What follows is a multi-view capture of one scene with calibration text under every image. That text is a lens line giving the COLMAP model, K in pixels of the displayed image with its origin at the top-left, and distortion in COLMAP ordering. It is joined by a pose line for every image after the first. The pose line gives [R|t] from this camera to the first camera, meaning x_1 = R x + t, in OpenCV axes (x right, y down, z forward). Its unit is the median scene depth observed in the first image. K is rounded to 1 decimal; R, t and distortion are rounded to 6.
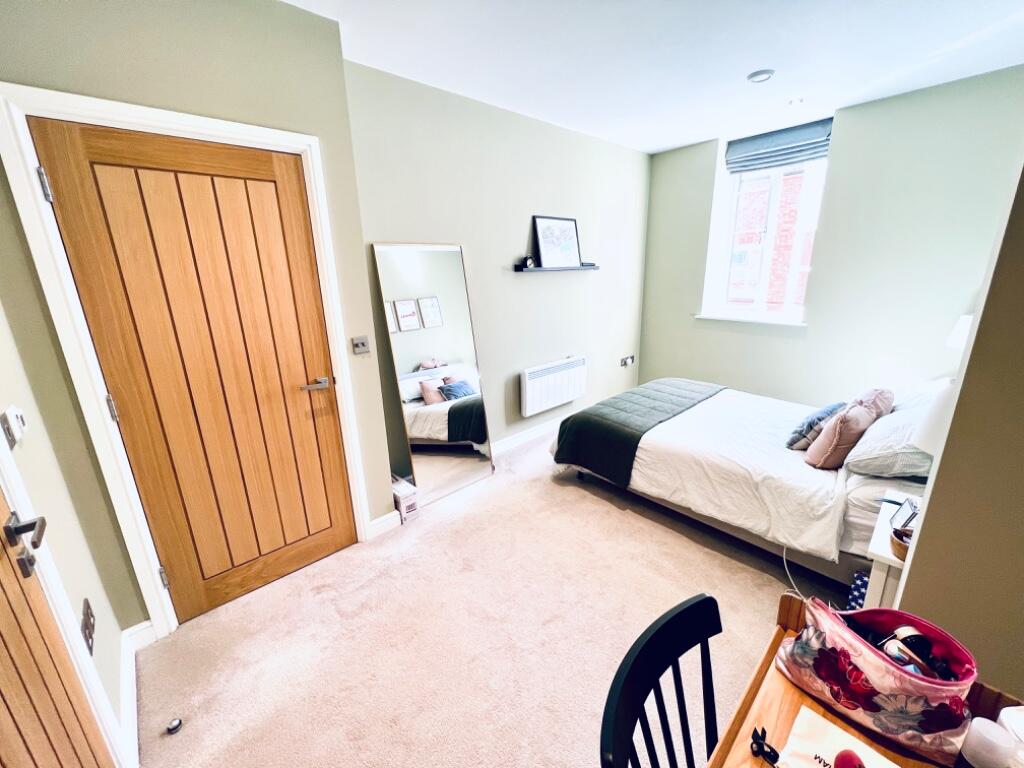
lens RADIAL K [[407.9, 0, 511.0], [0, 407.9, 381.2], [0, 0, 1]] dist [-0.003062, -0.000406]
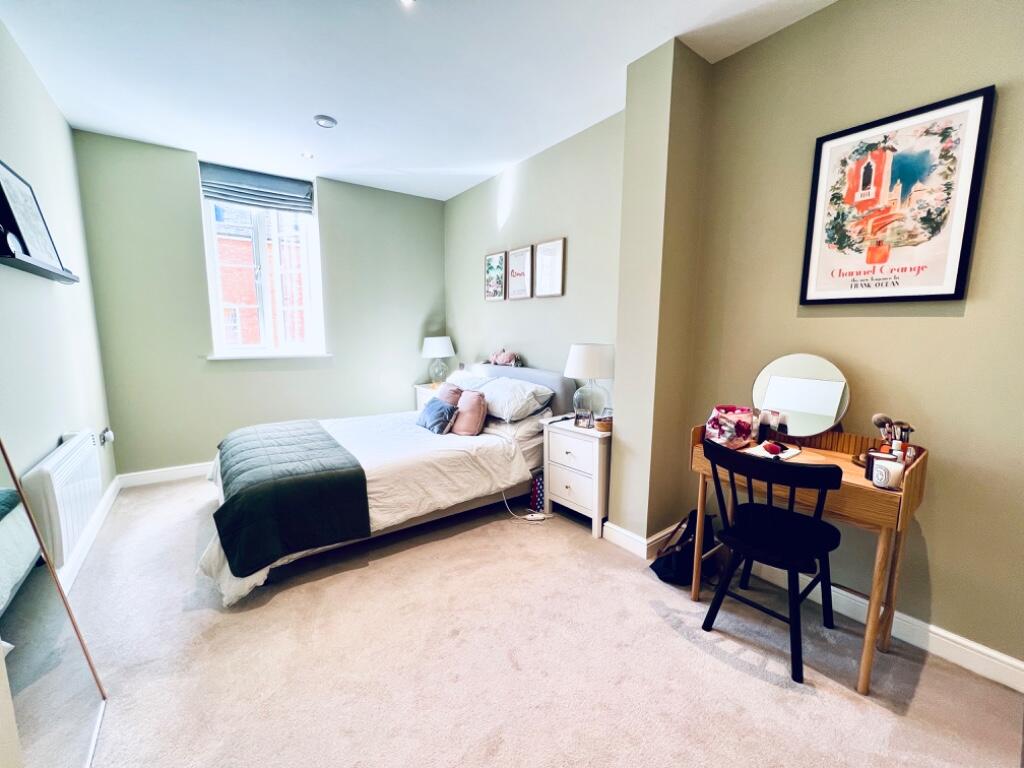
lens RADIAL K [[407.9, 0, 512.5], [0, 407.9, 383.8], [0, 0, 1]] dist [-0.003062, -0.000406]
pose [[0.104720, -0.106382, 0.988796, -0.505051], [0.256815, 0.963432, 0.076455, -0.025867], [-0.960770, 0.245931, 0.128211, 0.565672]]
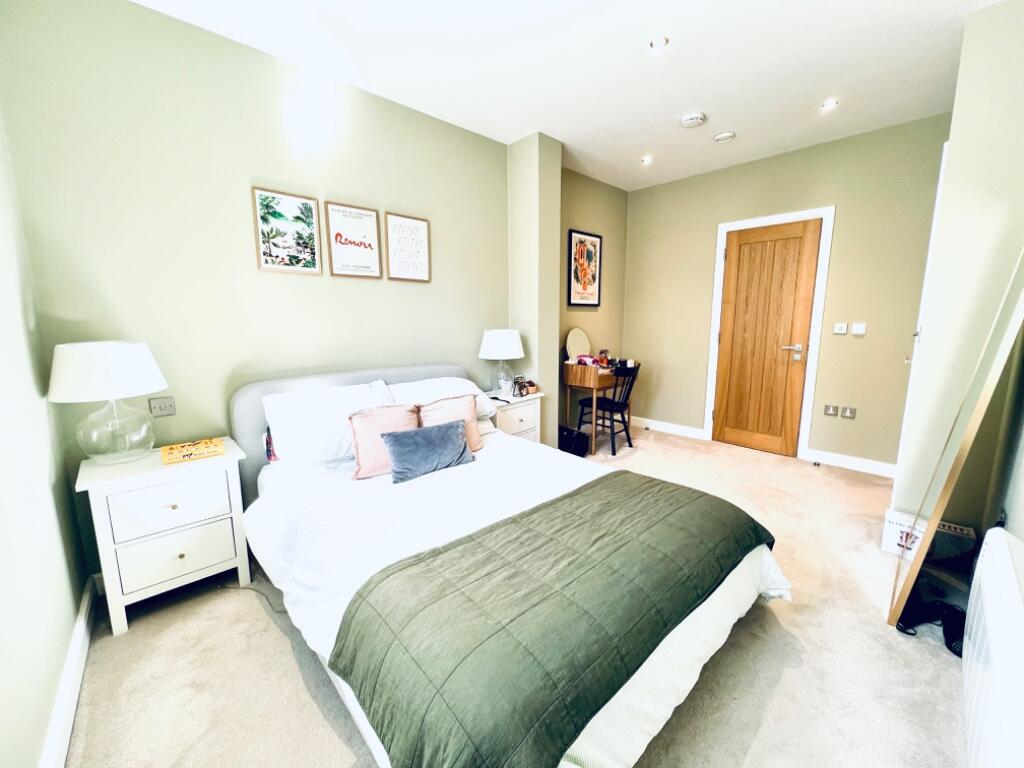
lens RADIAL K [[407.9, 0, 513.0], [0, 407.9, 384.4], [0, 0, 1]] dist [-0.003062, -0.000406]
pose [[-0.999654, 0.024774, 0.008815, 0.582065], [0.026178, 0.905985, 0.422500, -0.394328], [0.002480, 0.422584, -0.906320, 1.764637]]
